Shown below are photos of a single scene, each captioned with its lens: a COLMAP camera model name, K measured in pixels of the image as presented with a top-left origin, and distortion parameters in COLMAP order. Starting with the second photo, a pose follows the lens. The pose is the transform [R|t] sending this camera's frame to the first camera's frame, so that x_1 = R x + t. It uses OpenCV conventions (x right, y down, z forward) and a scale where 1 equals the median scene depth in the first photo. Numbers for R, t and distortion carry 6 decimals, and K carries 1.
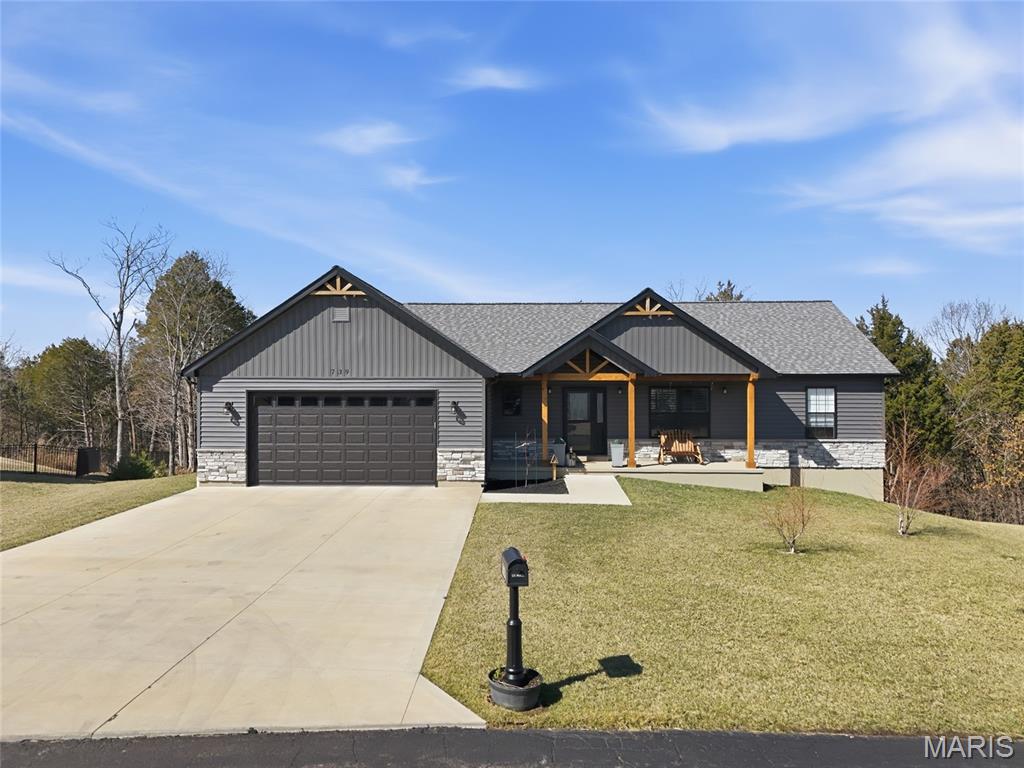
lens RADIAL K [[768.2, 0, 512.0], [0, 768.2, 384.0], [0, 0, 1]] dist [0.070512, -0.046275]
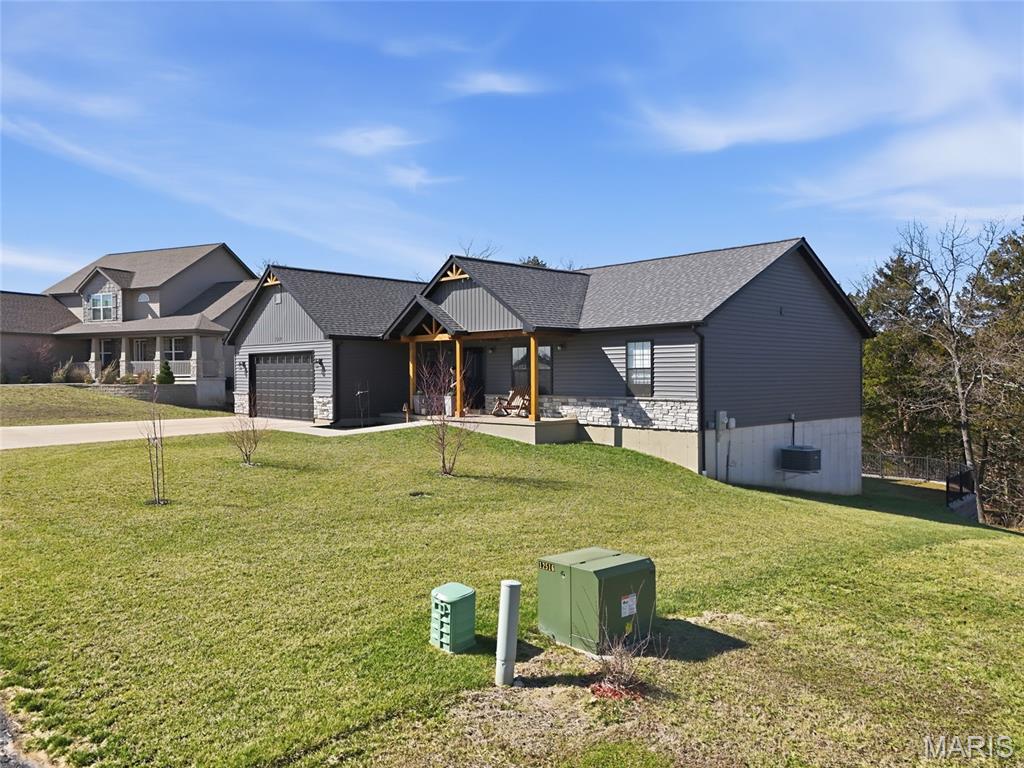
lens RADIAL K [[768.2, 0, 512.0], [0, 768.2, 384.0], [0, 0, 1]] dist [0.070512, -0.046275]
pose [[0.720272, 0.008410, -0.693641, 0.924504], [0.008076, 0.999757, 0.020508, 0.035606], [0.693645, -0.020373, 0.720029, 0.236360]]
